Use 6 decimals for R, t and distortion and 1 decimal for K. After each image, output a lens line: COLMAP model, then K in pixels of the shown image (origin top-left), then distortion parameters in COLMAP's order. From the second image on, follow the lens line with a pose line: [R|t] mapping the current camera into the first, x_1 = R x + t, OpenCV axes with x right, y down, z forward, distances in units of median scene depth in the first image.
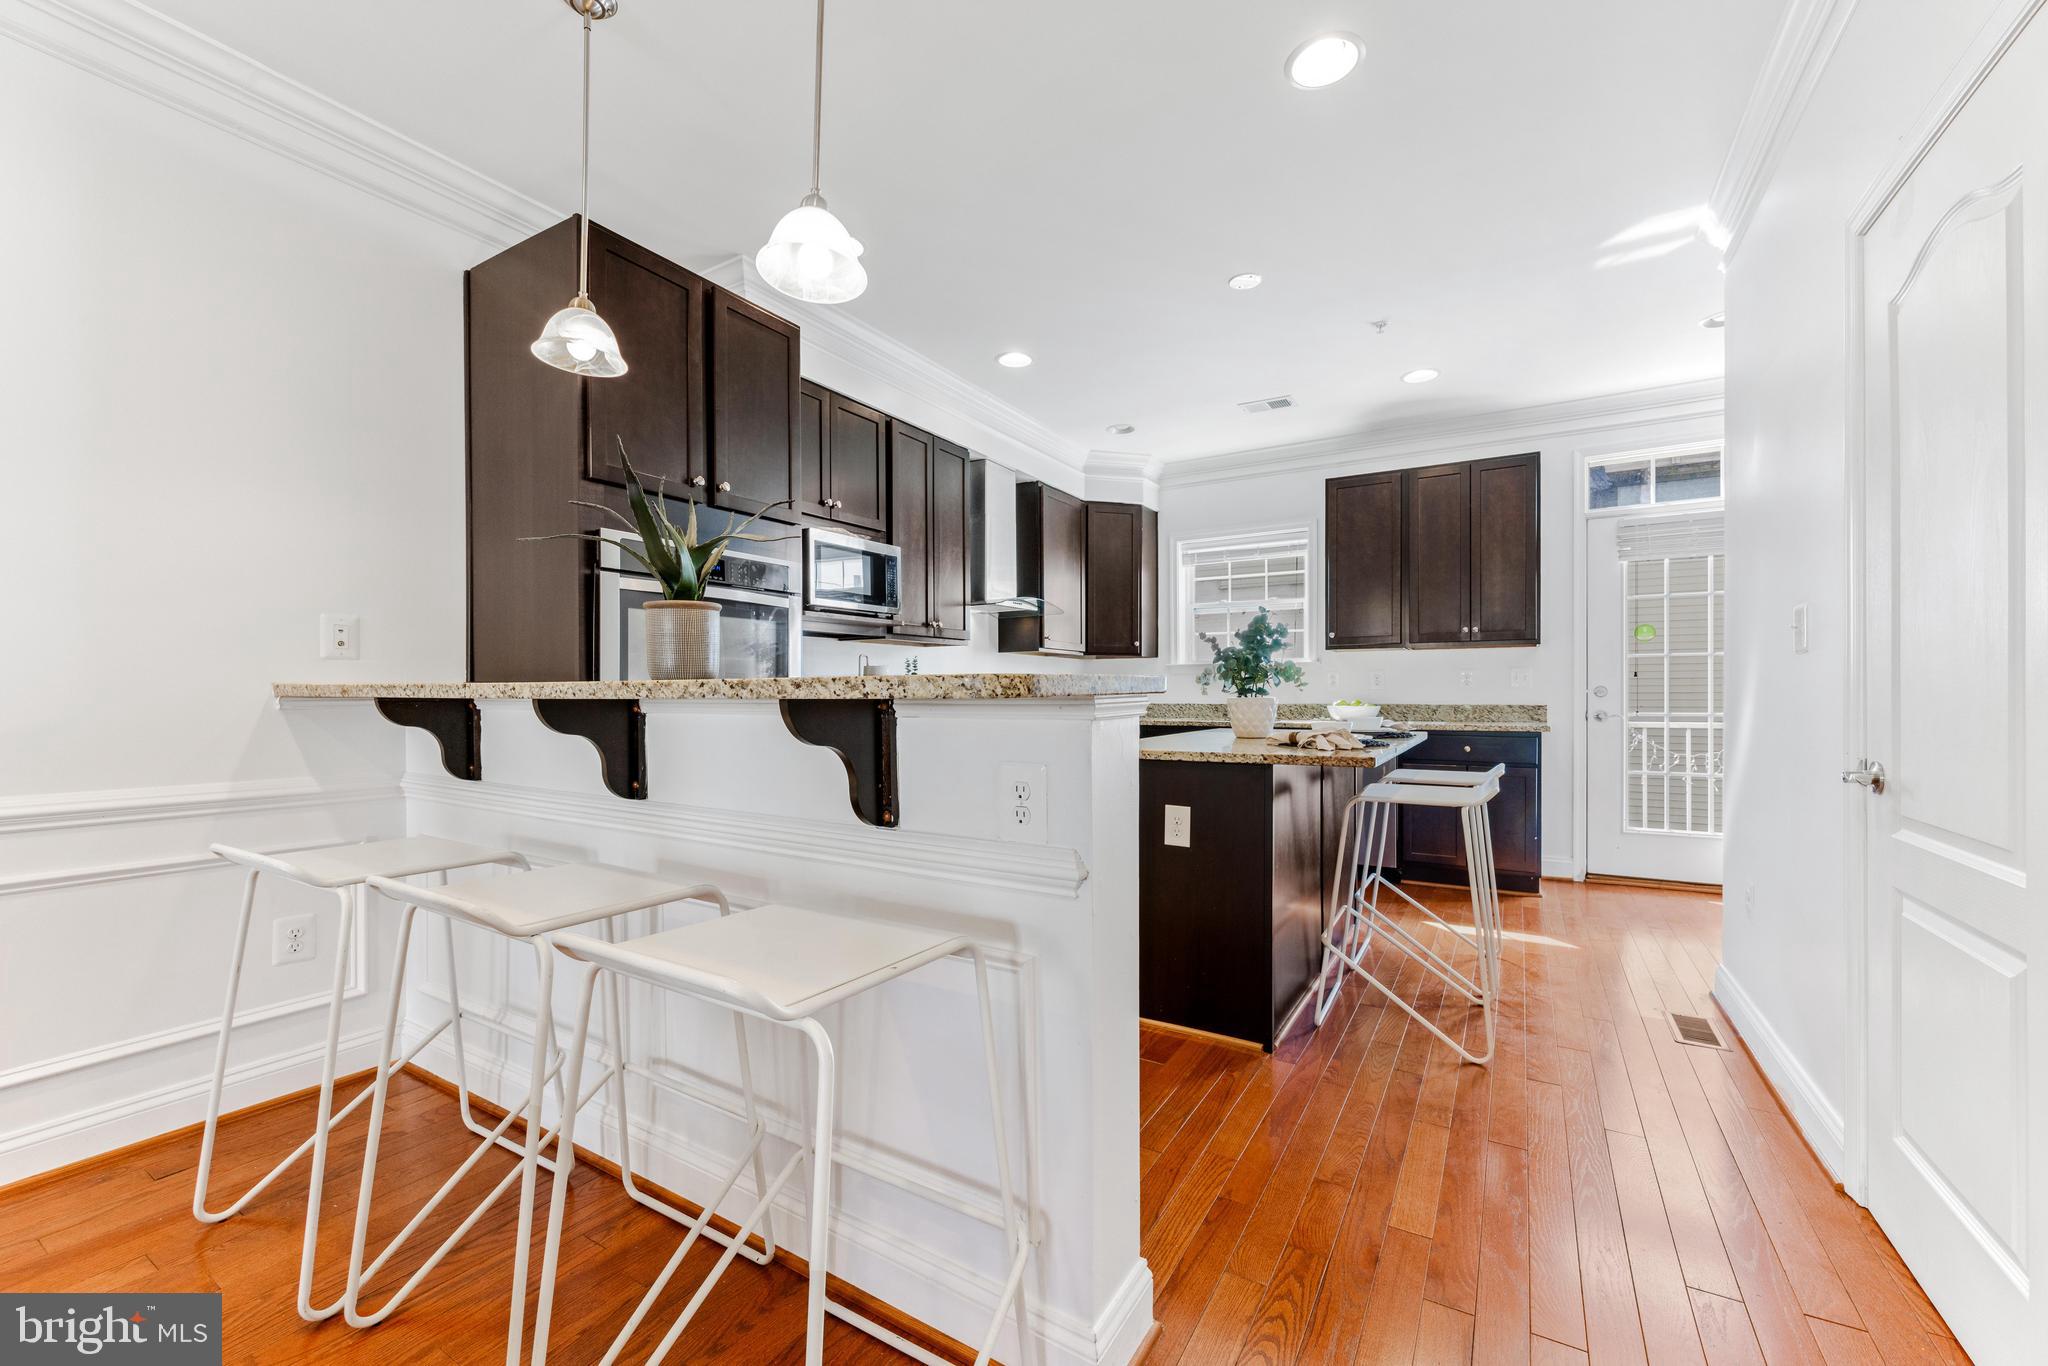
lens RADIAL K [[826.2, 0, 1025.5], [0, 826.2, 697.9], [0, 0, 1]] dist [-0.000155, 0.000213]
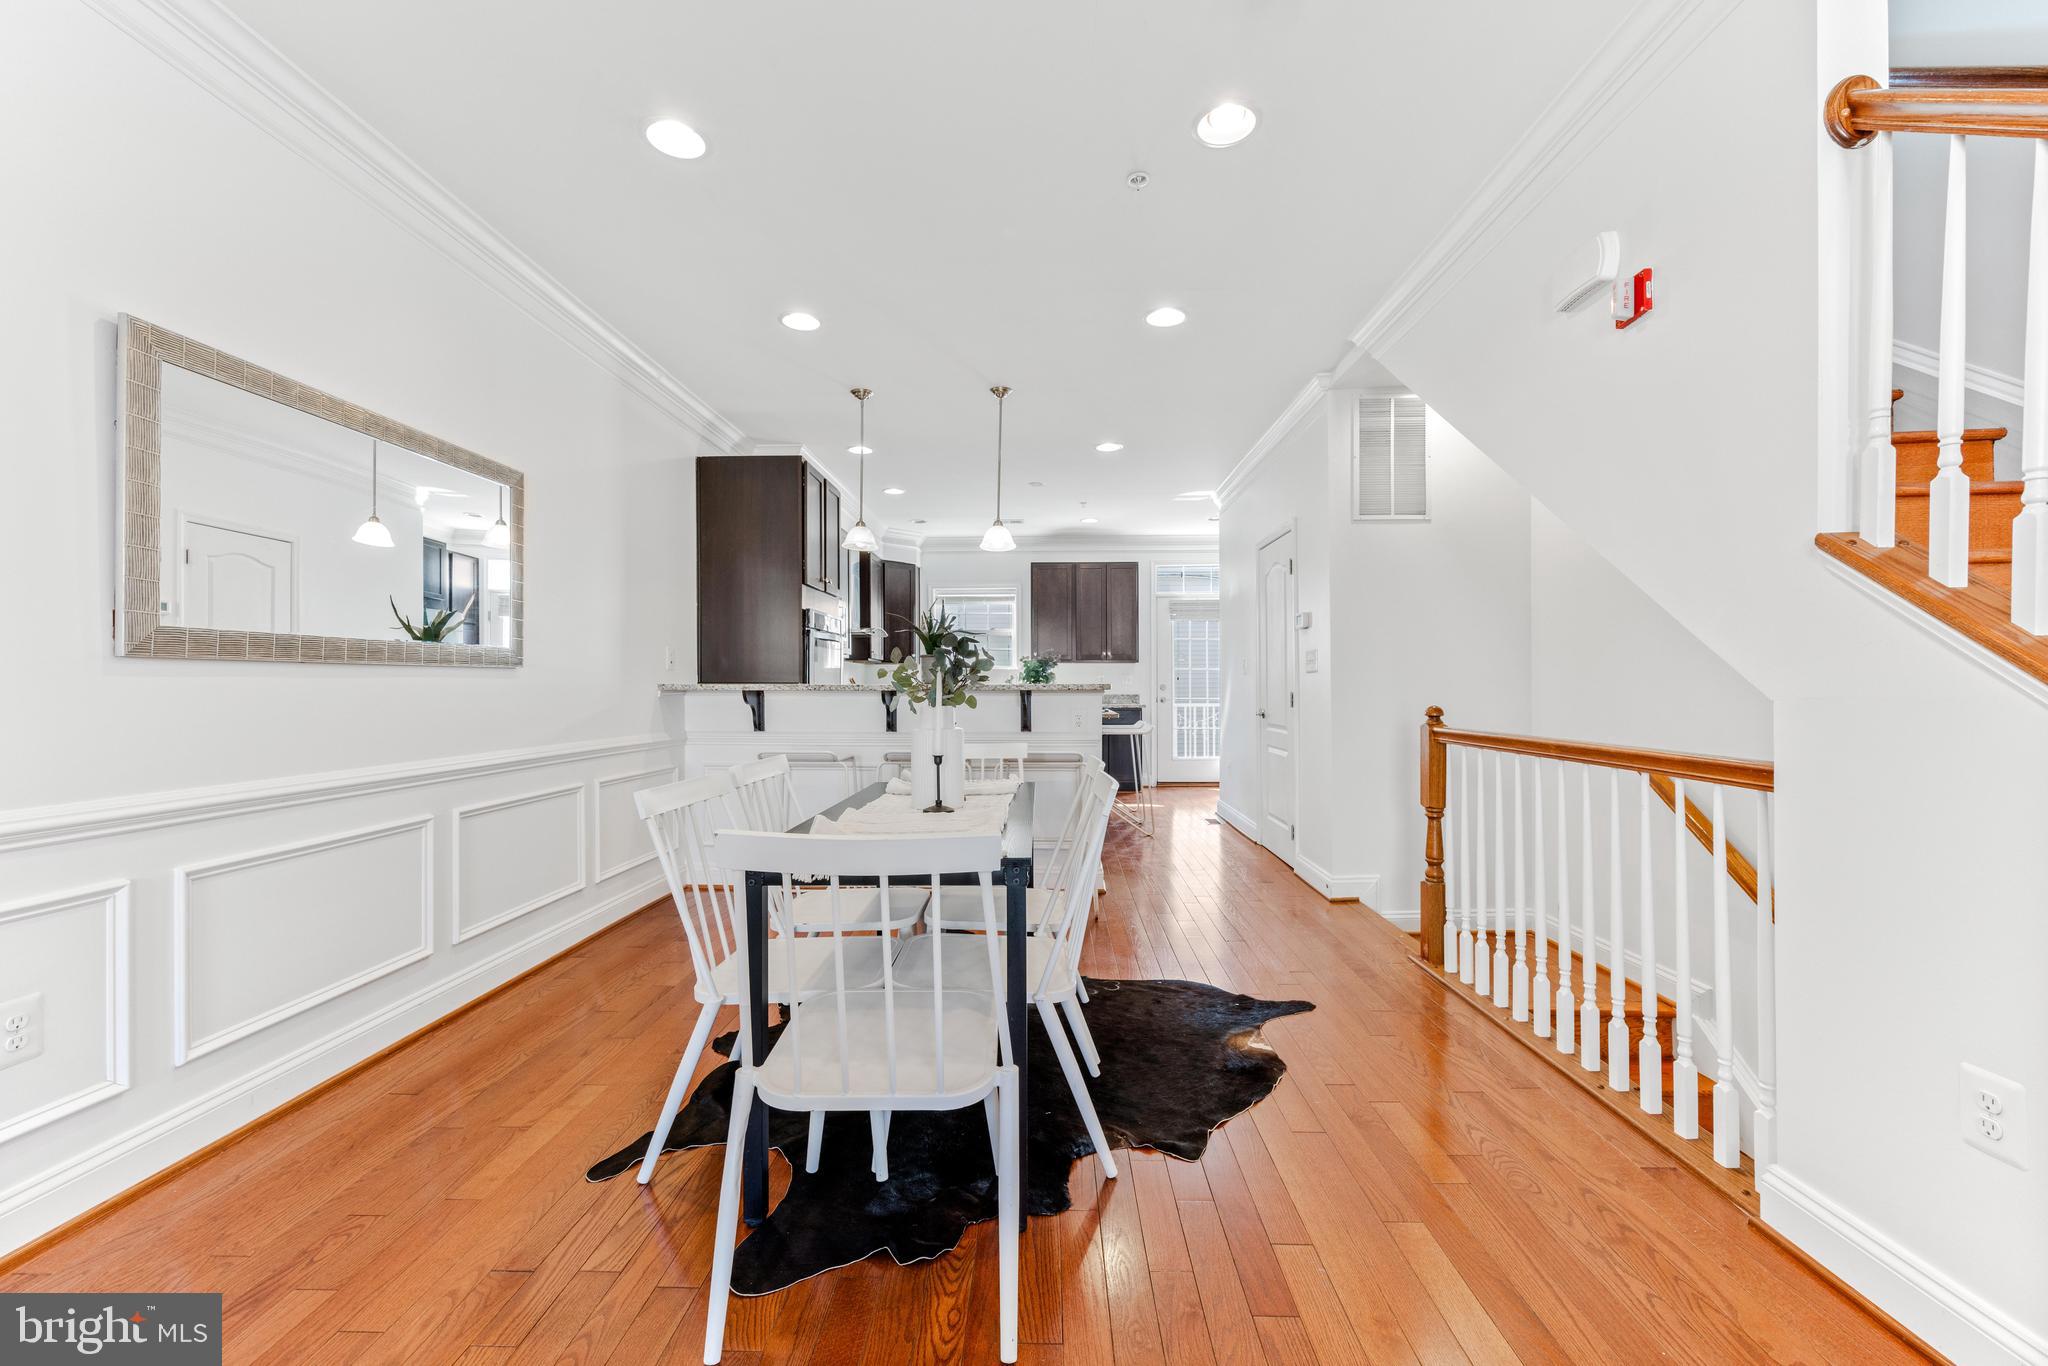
lens RADIAL K [[816.5, 0, 1020.4], [0, 816.5, 685.0], [0, 0, 1]] dist [-0.003376, -0.000107]
pose [[0.875831, 0.001058, 0.482617, -0.508988], [0.002953, 0.999967, -0.007551, 0.001084], [-0.482609, 0.008038, 0.875799, -0.503581]]
